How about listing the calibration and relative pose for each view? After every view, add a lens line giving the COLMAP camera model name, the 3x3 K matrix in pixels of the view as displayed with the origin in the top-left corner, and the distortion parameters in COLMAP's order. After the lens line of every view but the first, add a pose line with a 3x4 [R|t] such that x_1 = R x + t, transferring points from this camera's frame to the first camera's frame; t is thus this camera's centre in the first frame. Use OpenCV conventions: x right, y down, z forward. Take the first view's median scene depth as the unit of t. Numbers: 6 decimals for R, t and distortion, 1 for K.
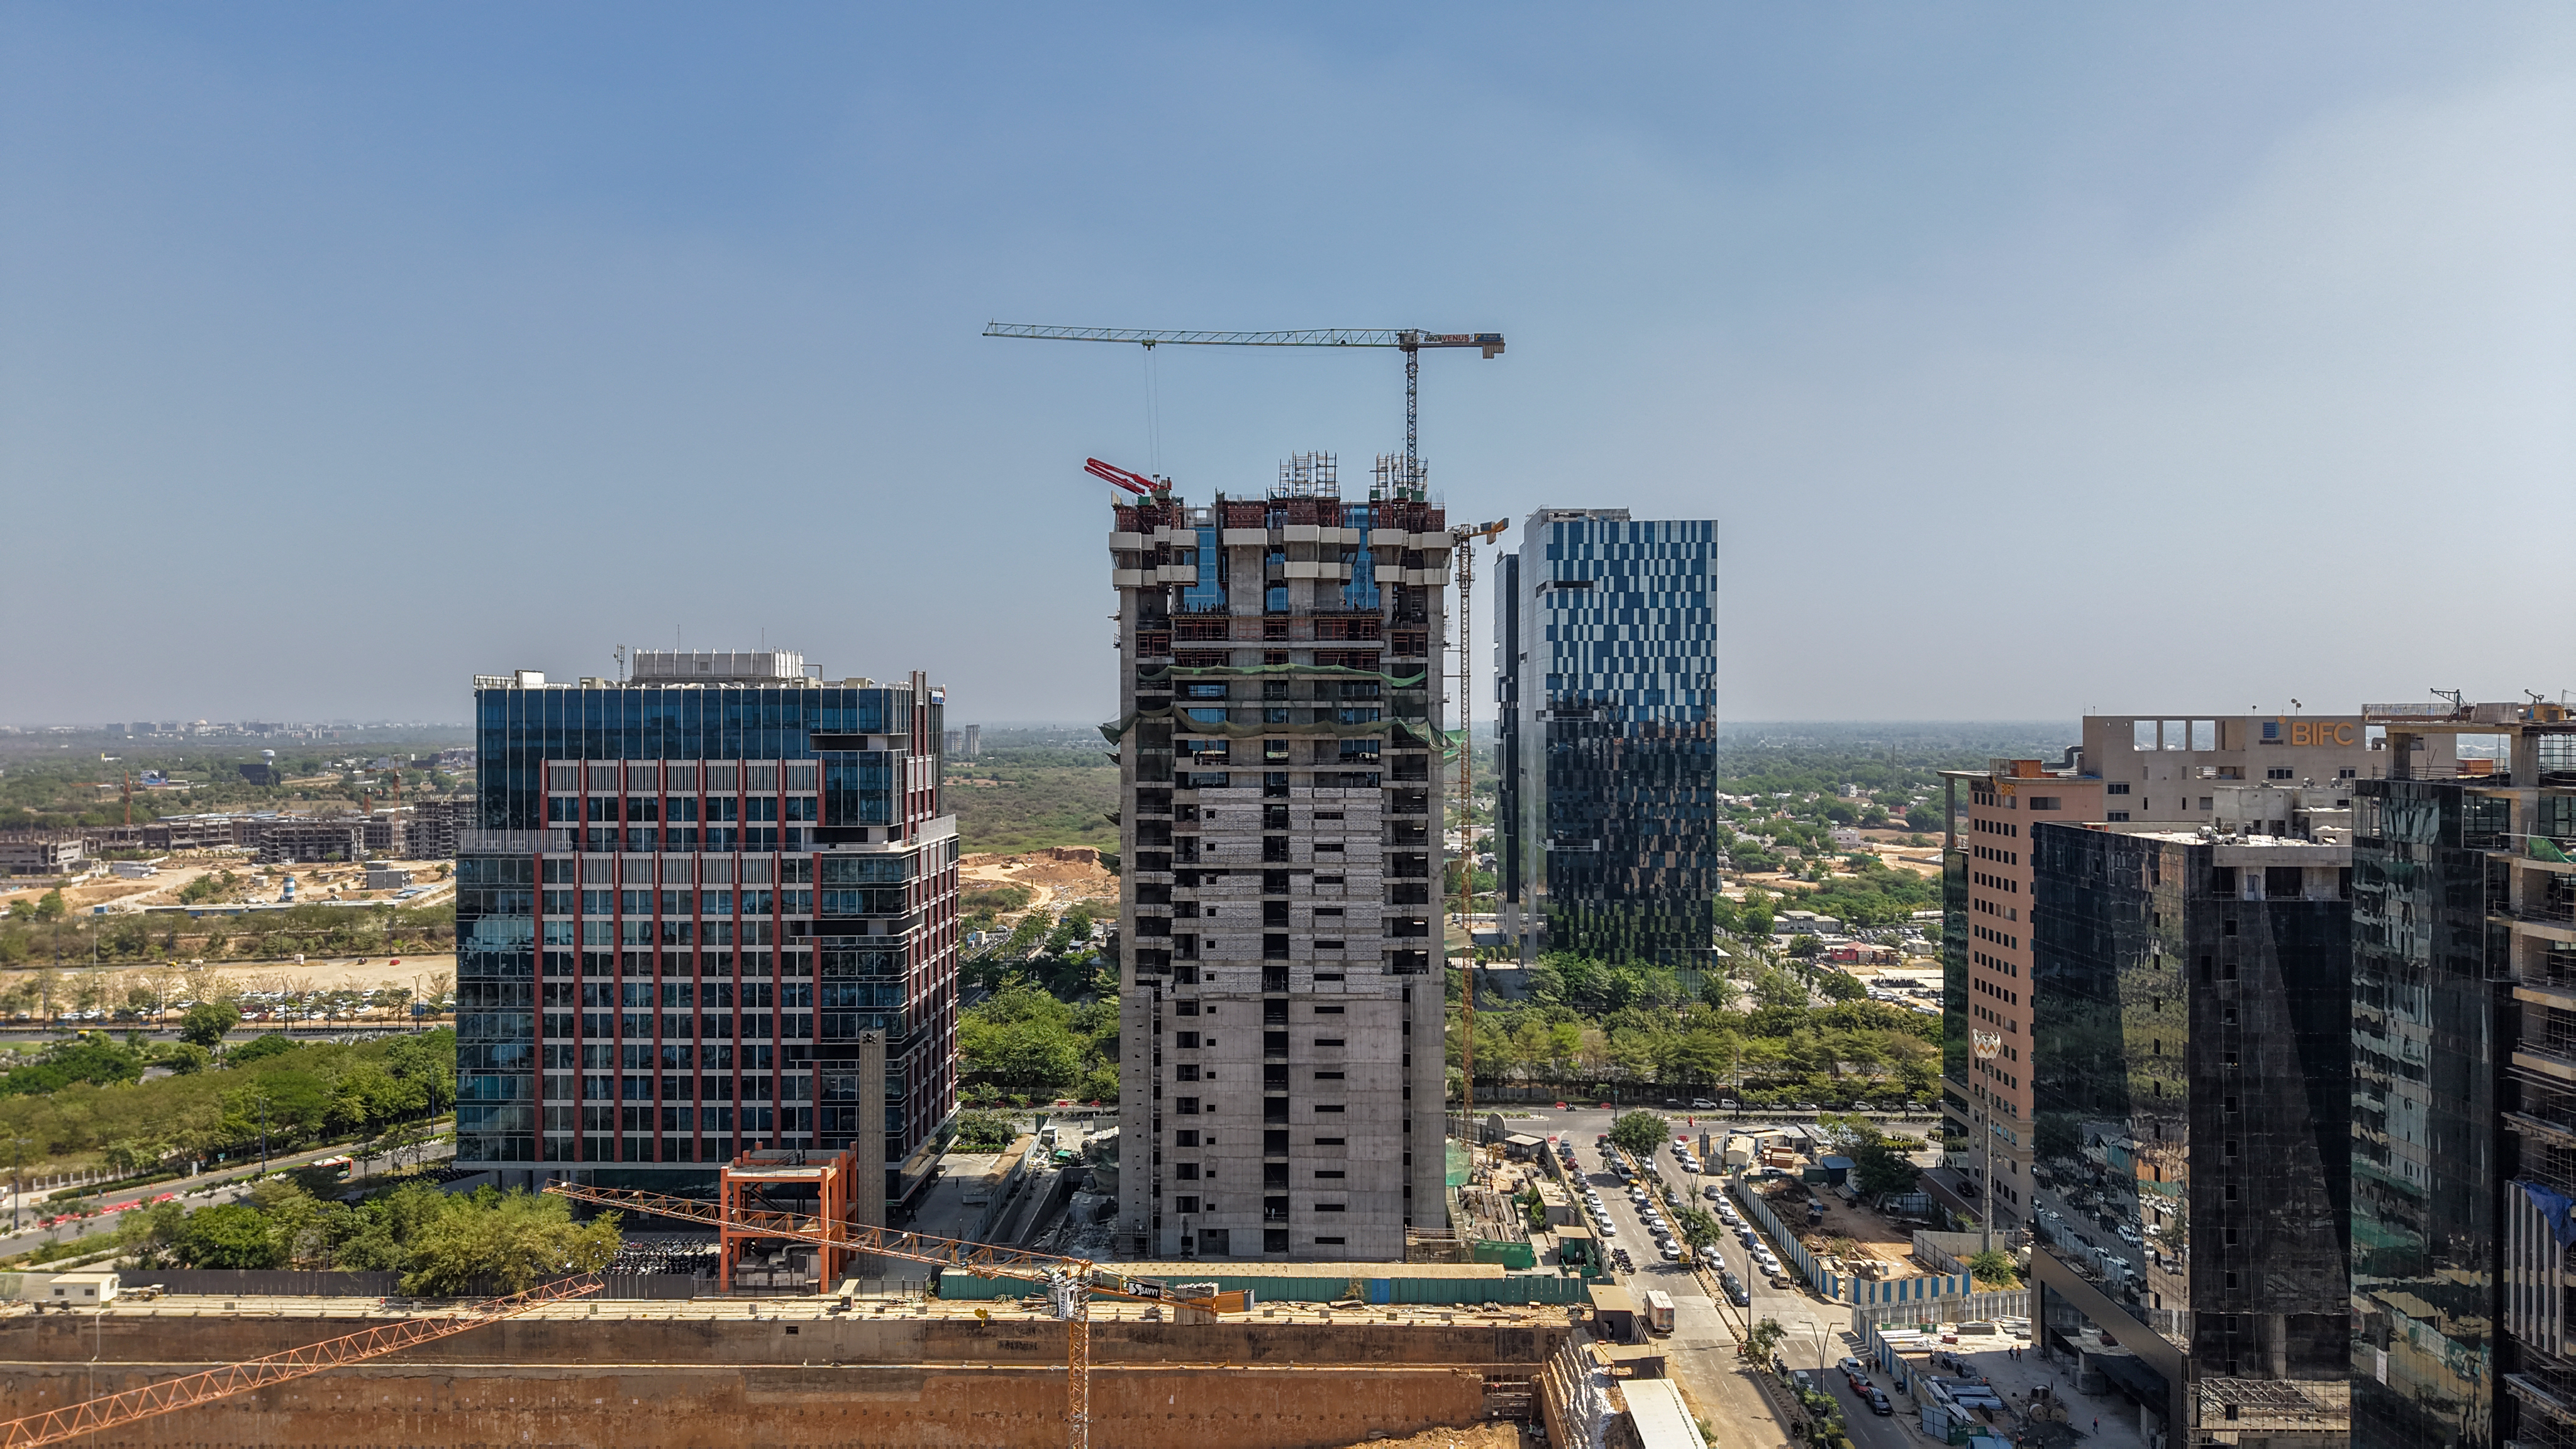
lens RADIAL K [[1805.8, 0, 1289.2], [0, 1805.8, 727.5], [0, 0, 1]] dist [-0.003435, -0.001374]
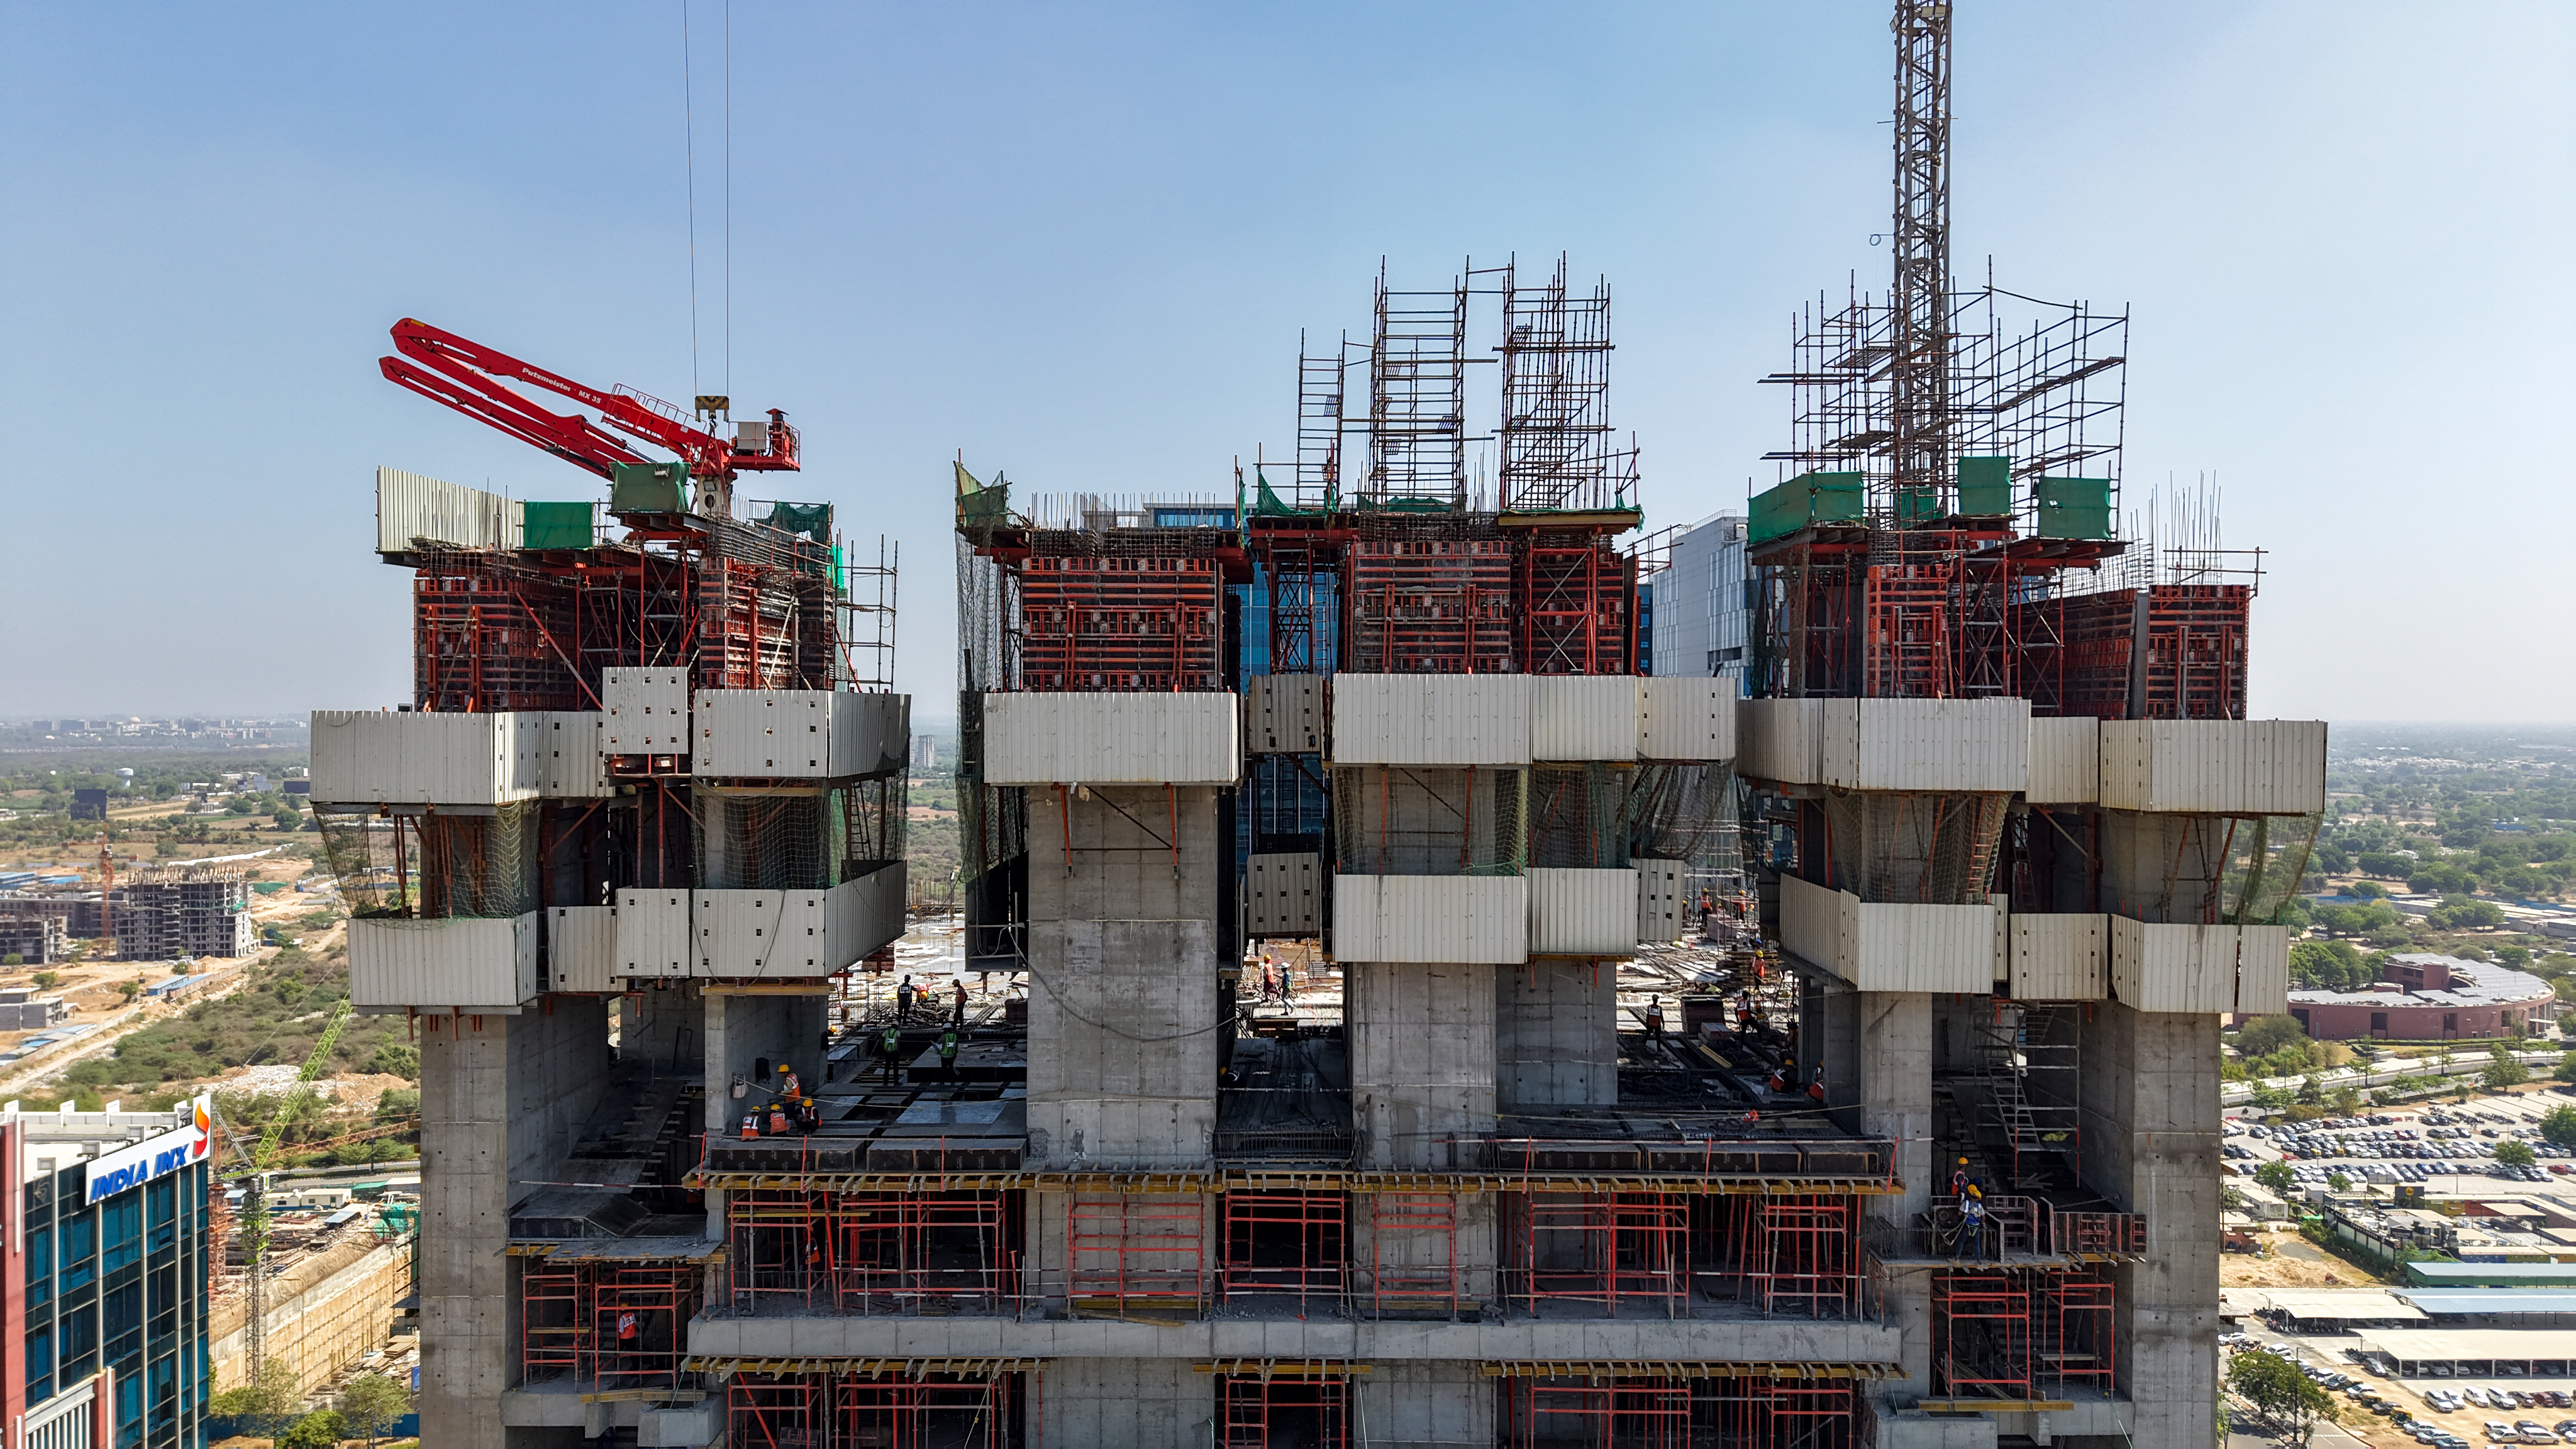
lens RADIAL K [[1805.8, 0, 1288.1], [0, 1805.8, 726.0], [0, 0, 1]] dist [-0.003435, -0.001374]
pose [[0.999913, 0.004807, 0.012283, -0.009424], [-0.004832, 0.999986, 0.002012, -0.106527], [-0.012274, -0.002072, 0.999923, 0.819780]]
